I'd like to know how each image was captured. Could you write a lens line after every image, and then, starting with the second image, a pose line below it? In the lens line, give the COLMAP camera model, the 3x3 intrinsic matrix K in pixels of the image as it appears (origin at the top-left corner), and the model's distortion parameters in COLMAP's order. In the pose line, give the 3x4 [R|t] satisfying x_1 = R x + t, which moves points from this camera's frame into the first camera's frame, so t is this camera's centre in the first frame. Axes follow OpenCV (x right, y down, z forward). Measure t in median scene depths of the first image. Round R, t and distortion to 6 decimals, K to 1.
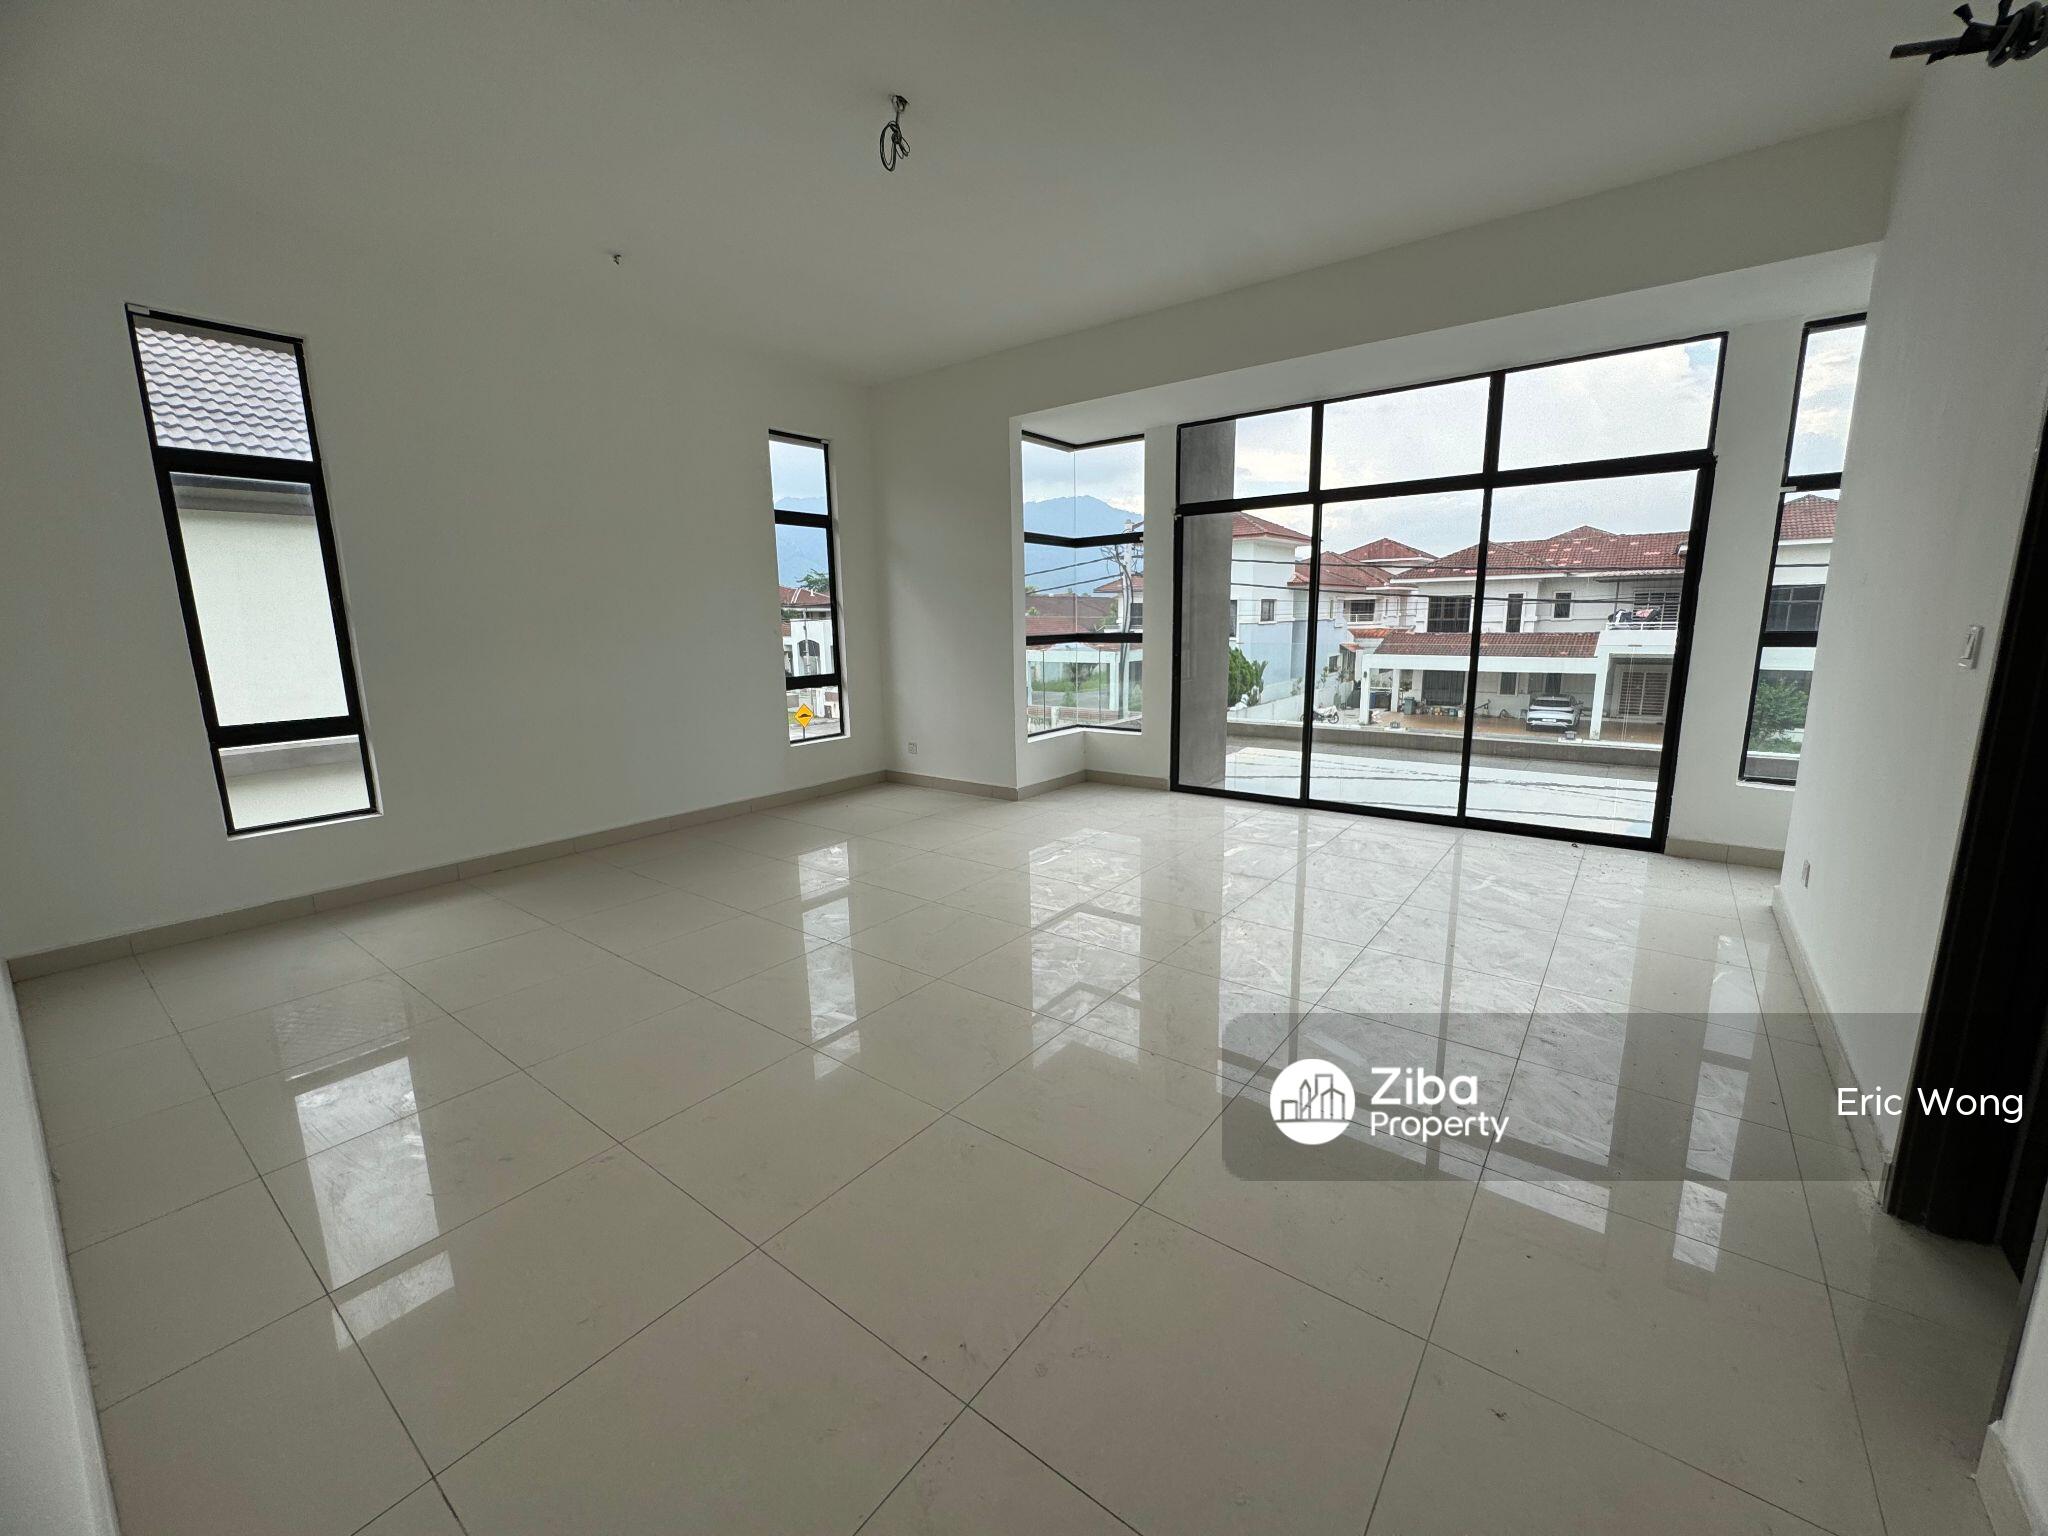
lens RADIAL K [[818.8, 0, 1024.0], [0, 818.8, 768.0], [0, 0, 1]] dist [-0.000344, 0.000143]
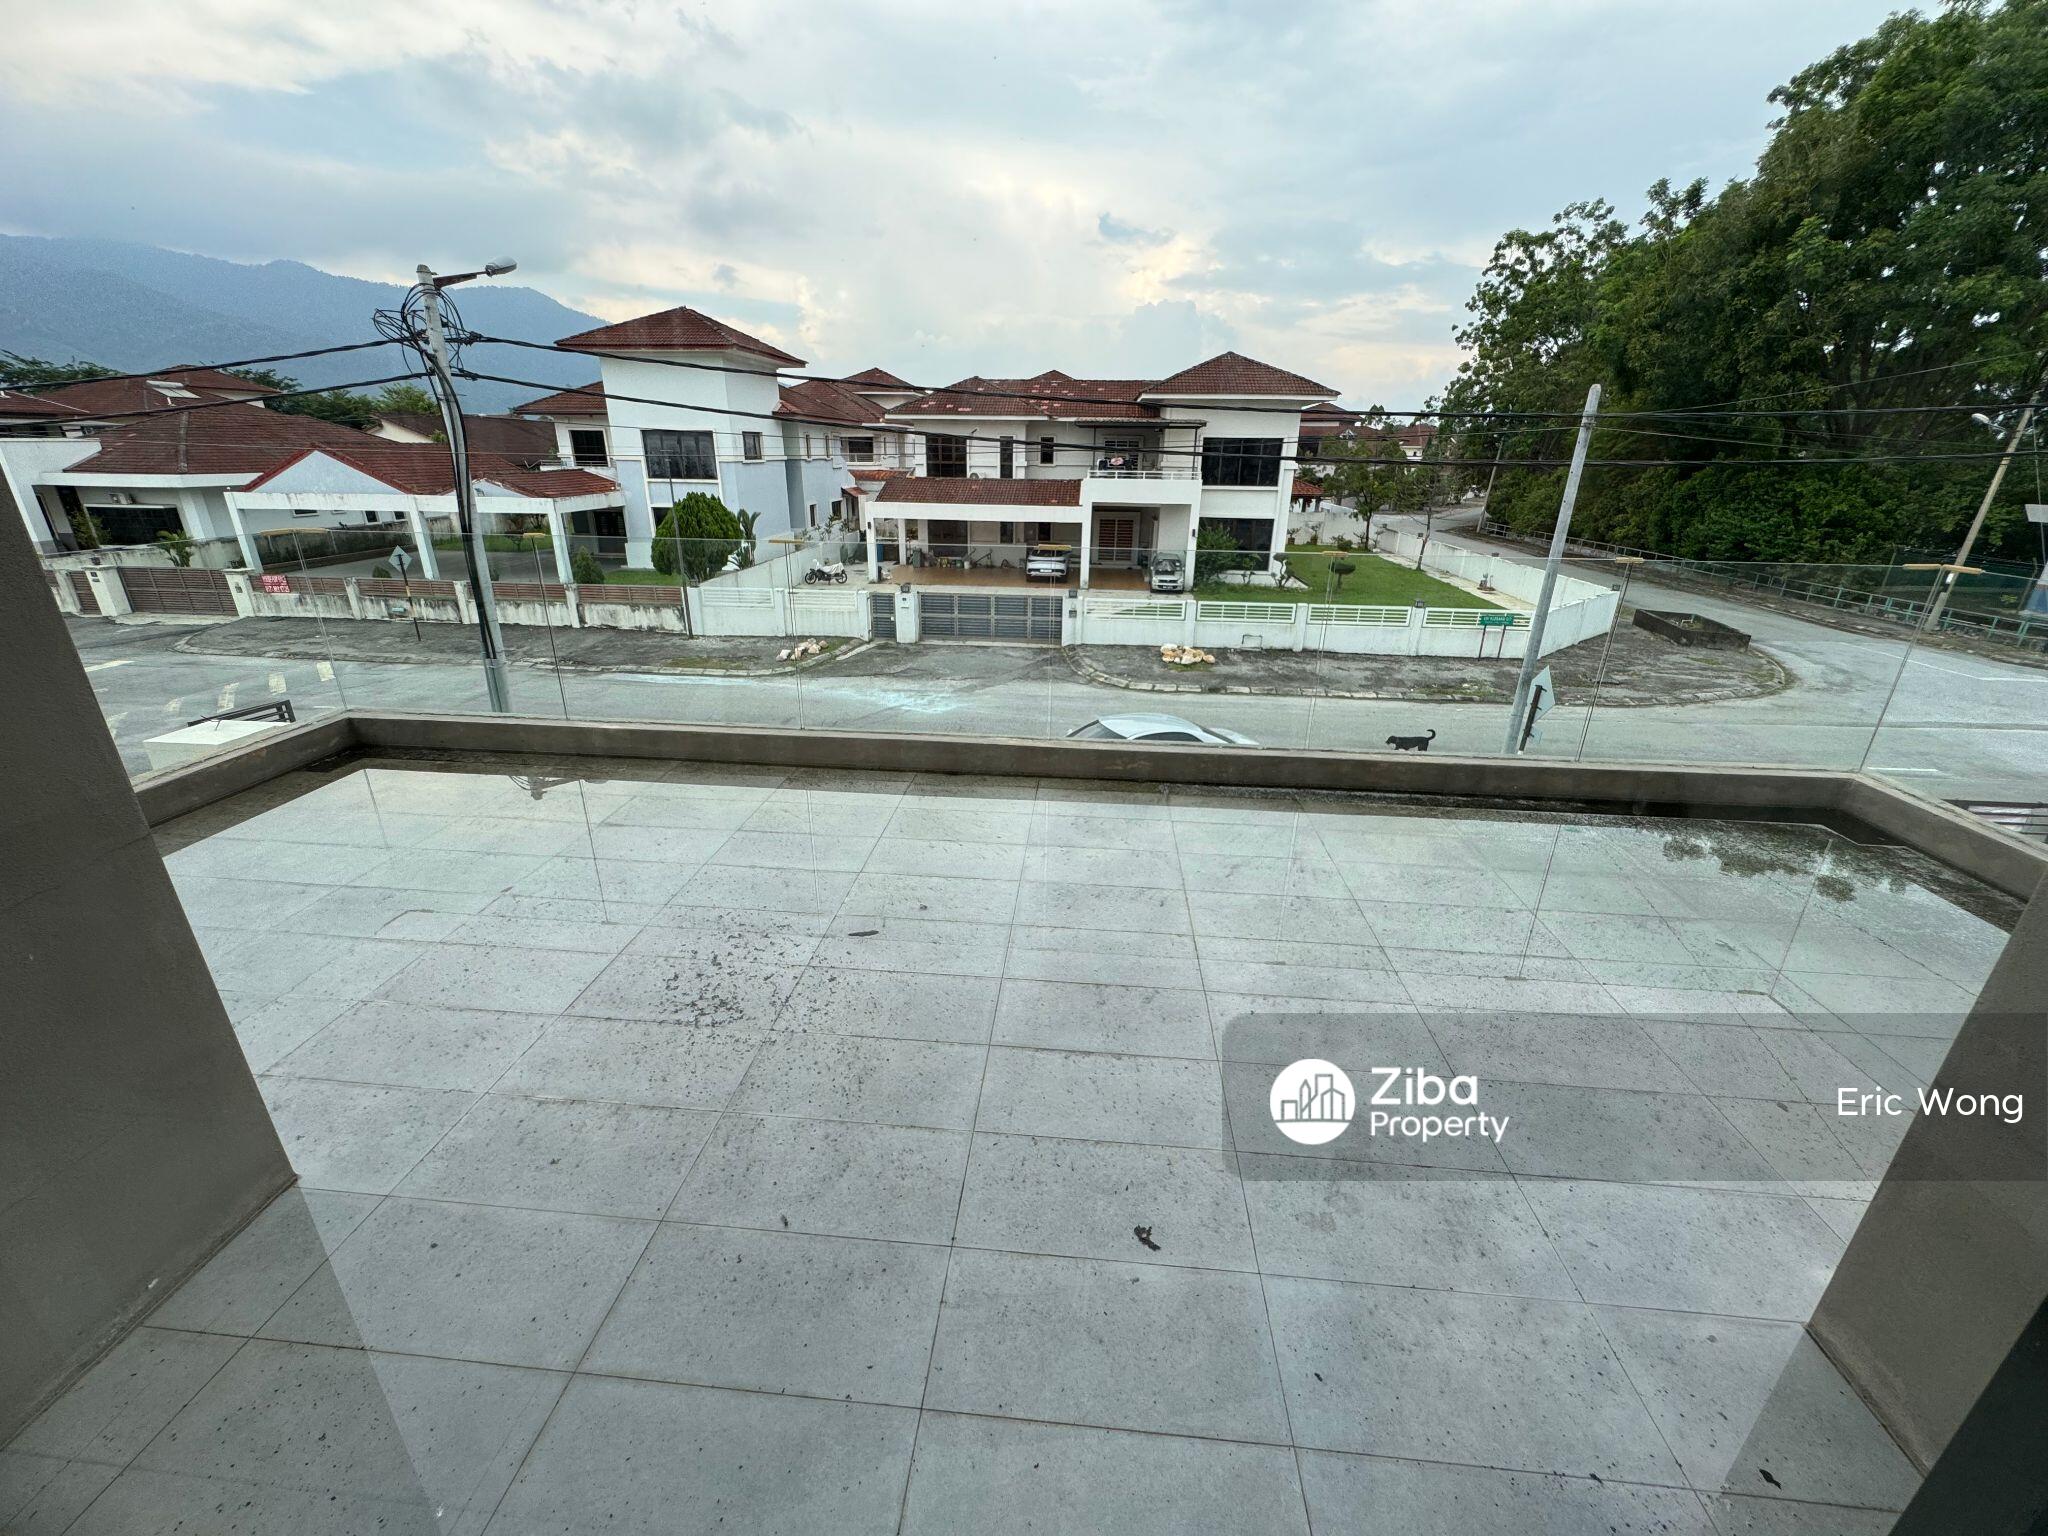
lens RADIAL K [[822.2, 0, 1022.0], [0, 822.2, 768.4], [0, 0, 1]] dist [-0.003060, 0.000107]
pose [[0.845331, -0.165658, 0.507910, 0.054815], [0.069386, 0.976701, 0.203076, -0.024450], [-0.529718, -0.136425, 0.837131, 0.118357]]
